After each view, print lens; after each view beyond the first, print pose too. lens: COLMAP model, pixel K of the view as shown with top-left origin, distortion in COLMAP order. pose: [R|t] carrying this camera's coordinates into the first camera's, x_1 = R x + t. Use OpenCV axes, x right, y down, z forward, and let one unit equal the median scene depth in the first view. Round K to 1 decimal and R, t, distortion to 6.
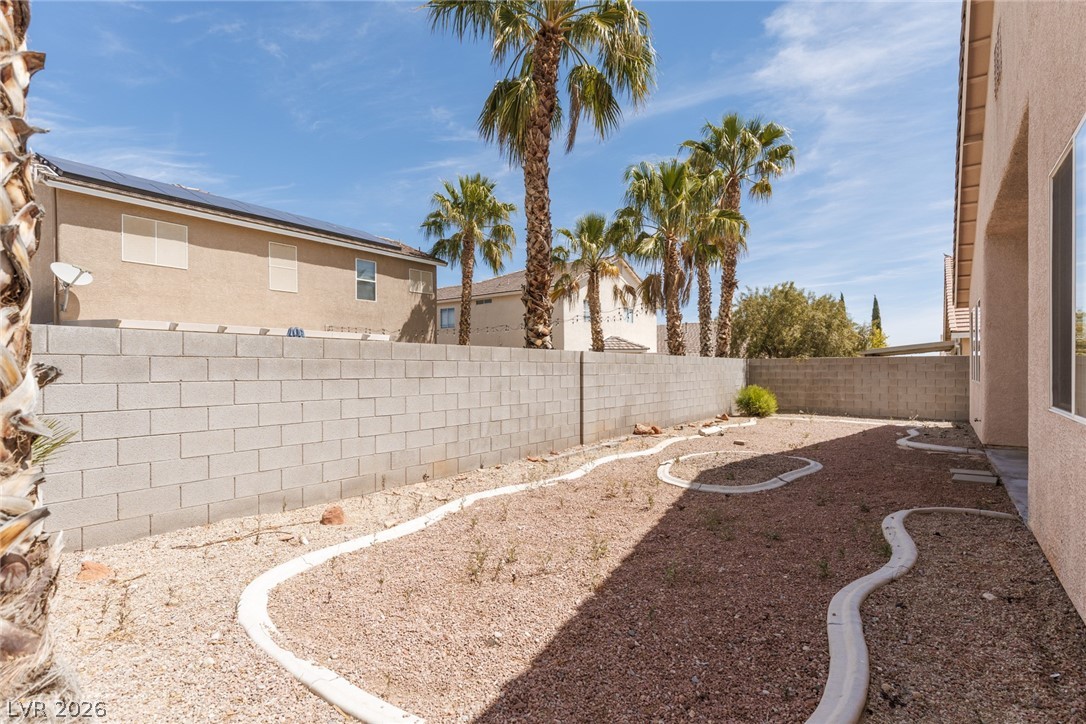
lens RADIAL K [[530.5, 0, 539.7], [0, 530.5, 363.1], [0, 0, 1]] dist [-0.015165, 0.001697]
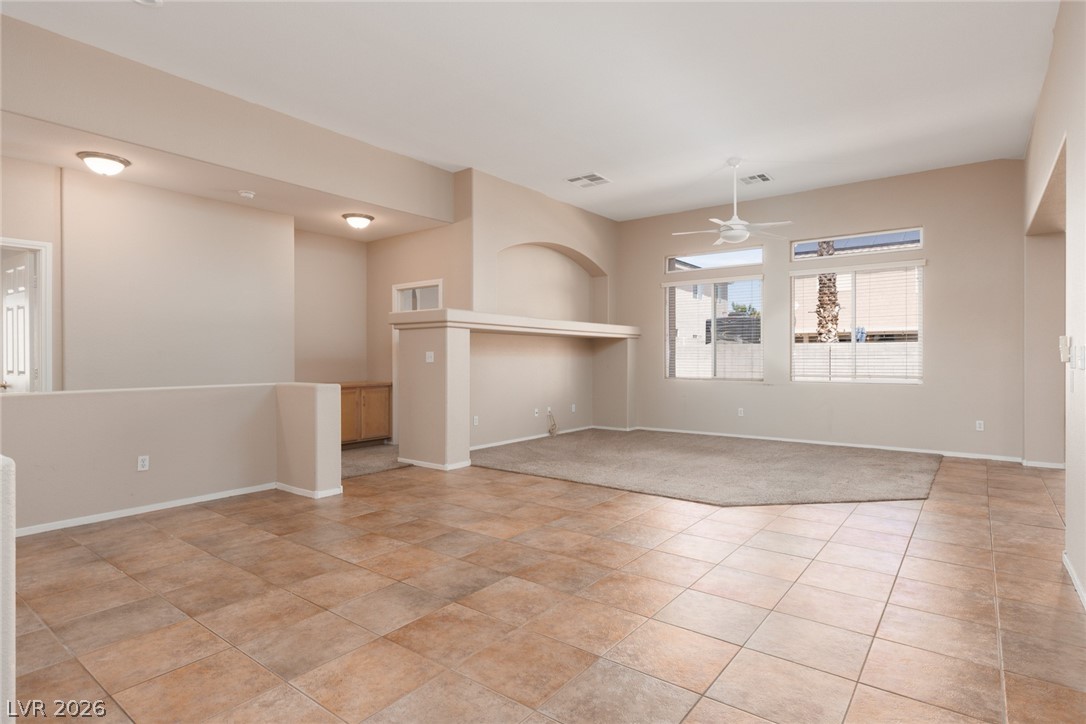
lens RADIAL K [[572.6, 0, 541.8], [0, 572.6, 356.3], [0, 0, 1]] dist [-0.007440, -0.001052]
pose [[-0.005954, 0.001939, -0.999980, 1.019895], [0.011567, 0.999931, 0.001870, 0.001640], [0.999915, -0.011555, -0.005976, 0.086403]]
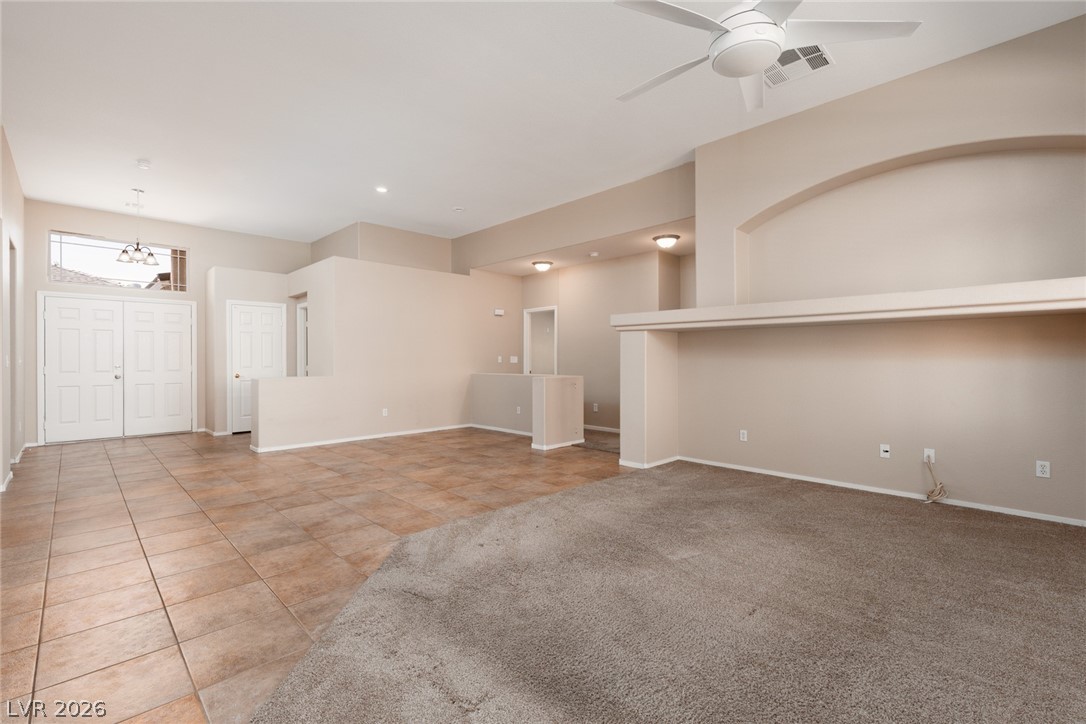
lens RADIAL K [[490.1, 0, 550.5], [0, 490.1, 359.4], [0, 0, 1]] dist [0.007203, -0.001192]
pose [[-0.989034, 0.006908, 0.147527, 0.626579], [0.005577, 0.999940, -0.009429, 0.005258], [-0.147584, -0.008503, -0.989013, 0.381975]]
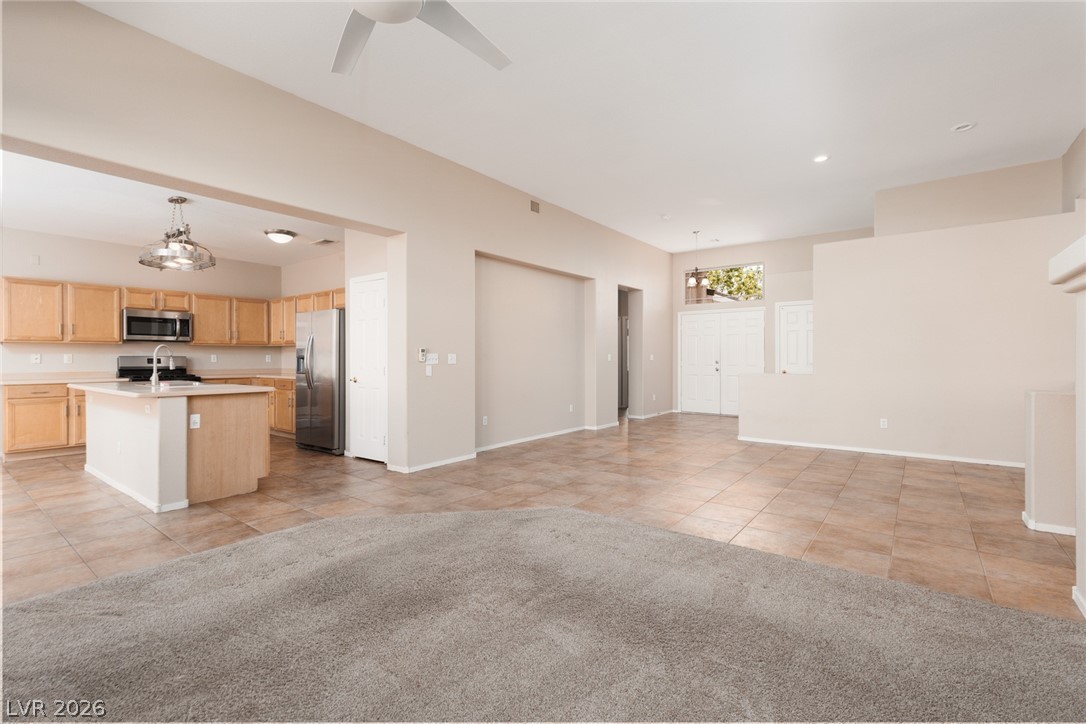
lens RADIAL K [[490.1, 0, 544.3], [0, 490.1, 358.5], [0, 0, 1]] dist [0.007203, -0.001192]
pose [[0.013770, 0.000925, 0.999905, 0.467915], [-0.009867, 0.999951, -0.000789, 0.003932], [-0.999857, -0.009855, 0.013778, 0.186347]]
